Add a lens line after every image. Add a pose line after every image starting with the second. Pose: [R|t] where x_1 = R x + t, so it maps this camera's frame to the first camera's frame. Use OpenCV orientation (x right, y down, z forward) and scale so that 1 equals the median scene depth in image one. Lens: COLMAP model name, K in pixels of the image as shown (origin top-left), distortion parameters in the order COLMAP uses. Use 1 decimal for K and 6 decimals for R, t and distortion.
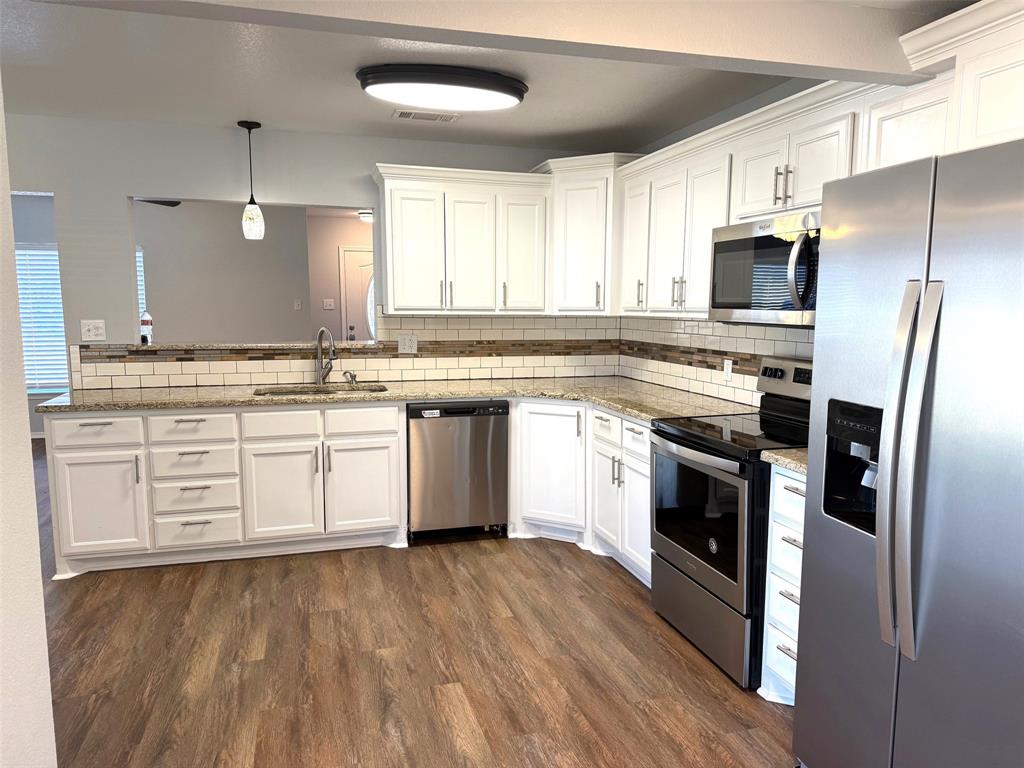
lens RADIAL K [[720.8, 0, 509.2], [0, 720.8, 387.9], [0, 0, 1]] dist [0.043426, -0.049402]
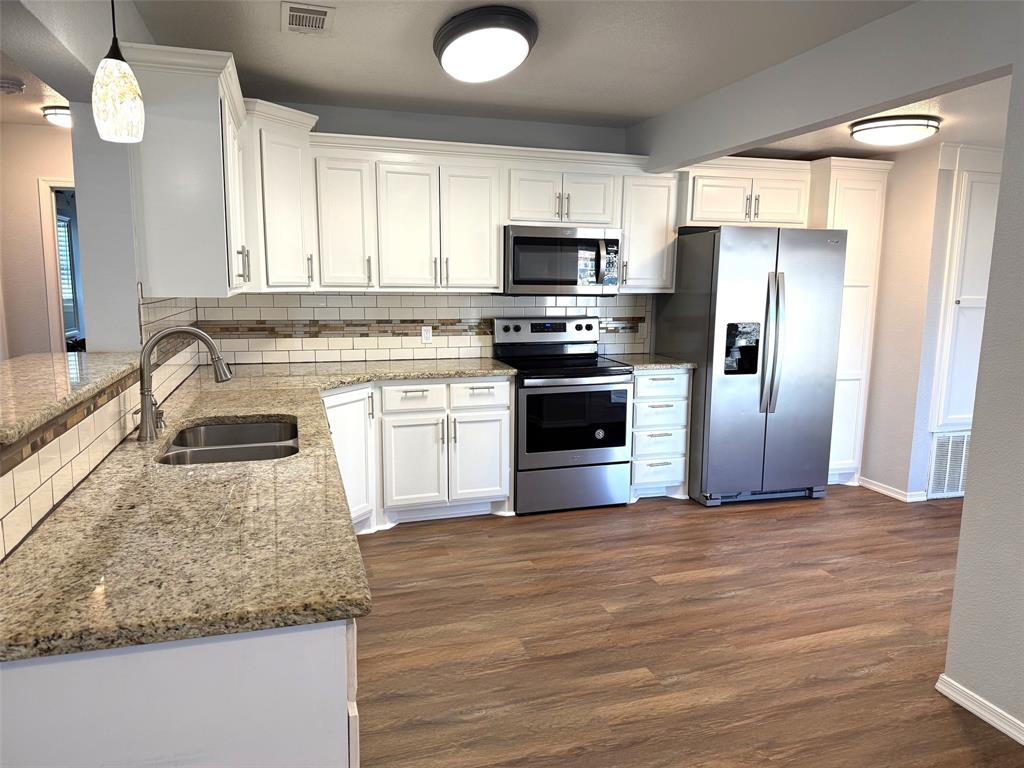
lens RADIAL K [[720.8, 0, 513.1], [0, 720.8, 383.5], [0, 0, 1]] dist [0.043426, -0.049402]
pose [[-0.030719, -0.144726, 0.988995, -0.994568], [0.114300, 0.982462, 0.147321, -0.114215], [-0.992971, 0.117567, -0.013638, 0.948418]]
